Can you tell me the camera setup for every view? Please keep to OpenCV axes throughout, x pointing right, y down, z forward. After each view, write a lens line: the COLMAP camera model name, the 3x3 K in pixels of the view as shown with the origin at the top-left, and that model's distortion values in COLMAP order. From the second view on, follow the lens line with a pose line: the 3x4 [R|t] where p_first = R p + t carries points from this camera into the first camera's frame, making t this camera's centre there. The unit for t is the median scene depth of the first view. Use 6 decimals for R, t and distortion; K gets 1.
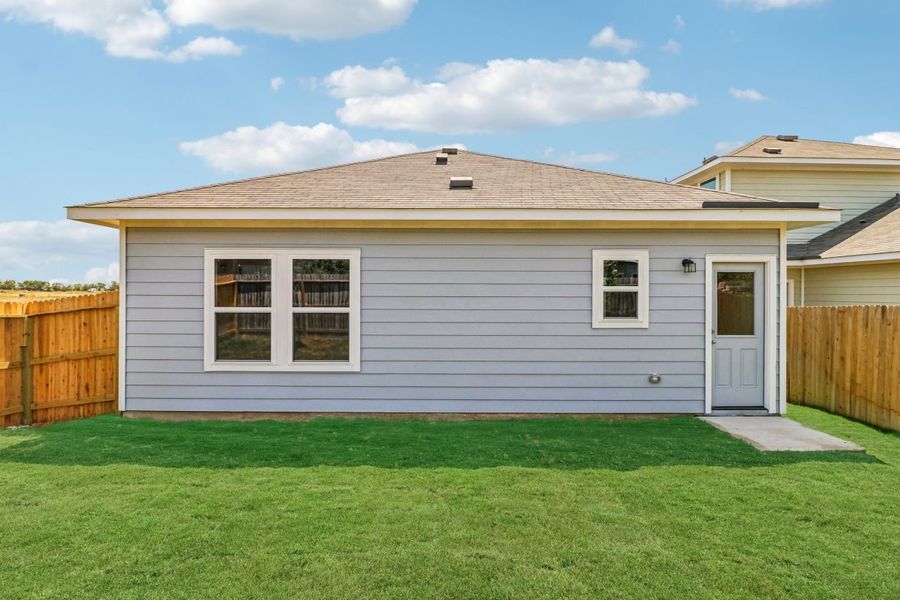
lens RADIAL K [[404.3, 0, 450.1], [0, 404.3, 293.0], [0, 0, 1]] dist [-0.001972, -0.011908]
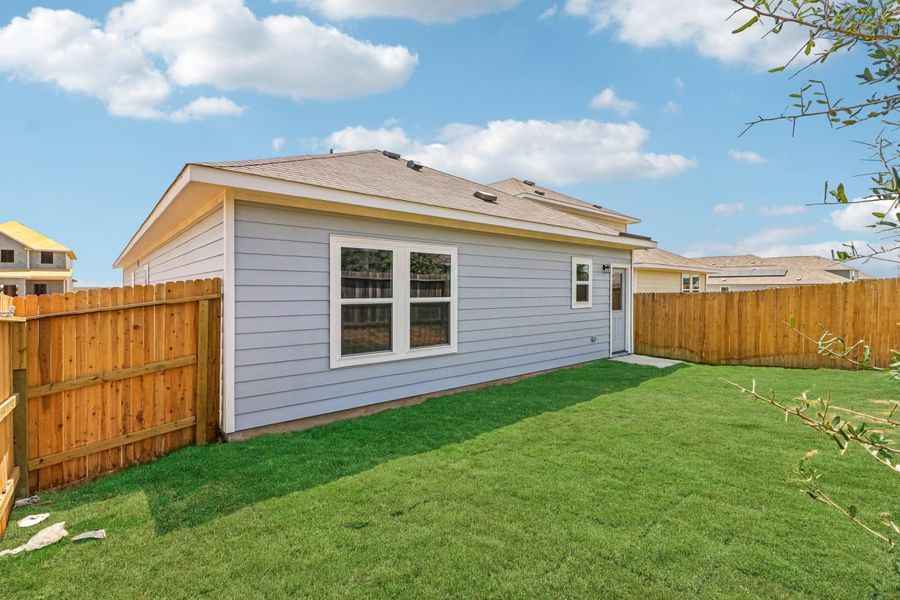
lens RADIAL K [[404.3, 0, 450.1], [0, 404.3, 293.0], [0, 0, 1]] dist [-0.001972, -0.011908]
pose [[0.776108, -0.008421, 0.630544, -0.969498], [-0.000440, 0.999903, 0.013896, 0.008139], [-0.630600, -0.011062, 0.776029, 0.115387]]
